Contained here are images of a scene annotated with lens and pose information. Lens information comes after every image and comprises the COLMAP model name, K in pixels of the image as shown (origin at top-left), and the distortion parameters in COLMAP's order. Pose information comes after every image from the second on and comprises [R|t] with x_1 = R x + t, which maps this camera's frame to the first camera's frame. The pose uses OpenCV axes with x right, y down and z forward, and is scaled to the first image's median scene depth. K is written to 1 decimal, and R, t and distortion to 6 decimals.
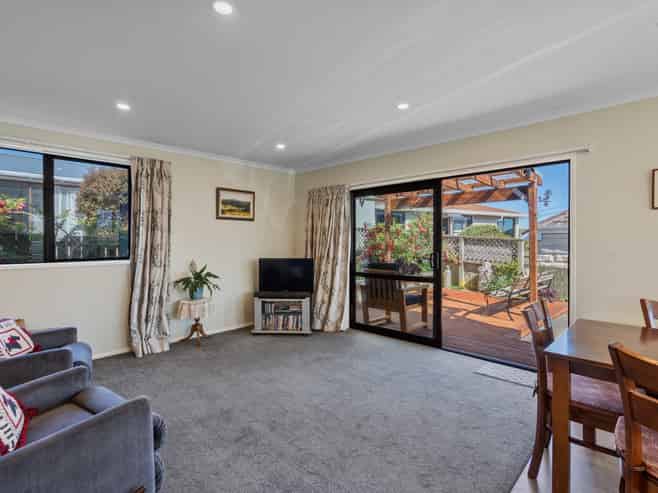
lens RADIAL K [[332.7, 0, 325.5], [0, 332.7, 239.6], [0, 0, 1]] dist [-0.001979, -0.000014]
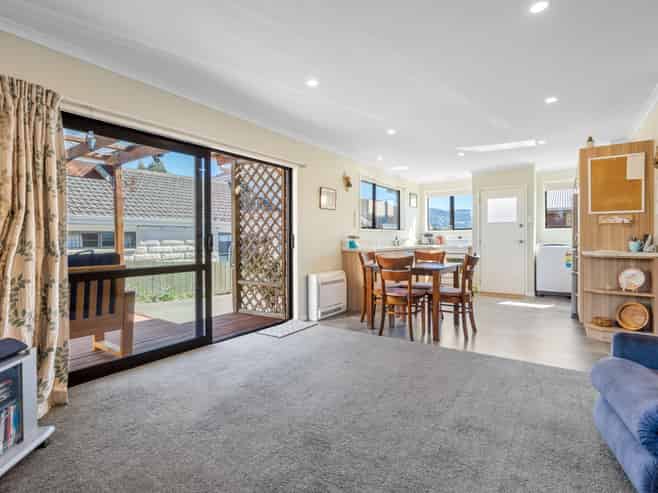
lens RADIAL K [[342.7, 0, 330.4], [0, 342.7, 236.4], [0, 0, 1]] dist [-0.002380, -0.000238]
pose [[-0.179015, 0.005976, 0.983828, -0.579069], [0.004066, 0.999978, -0.005334, 0.050519], [-0.983838, 0.003045, -0.179035, 0.825568]]
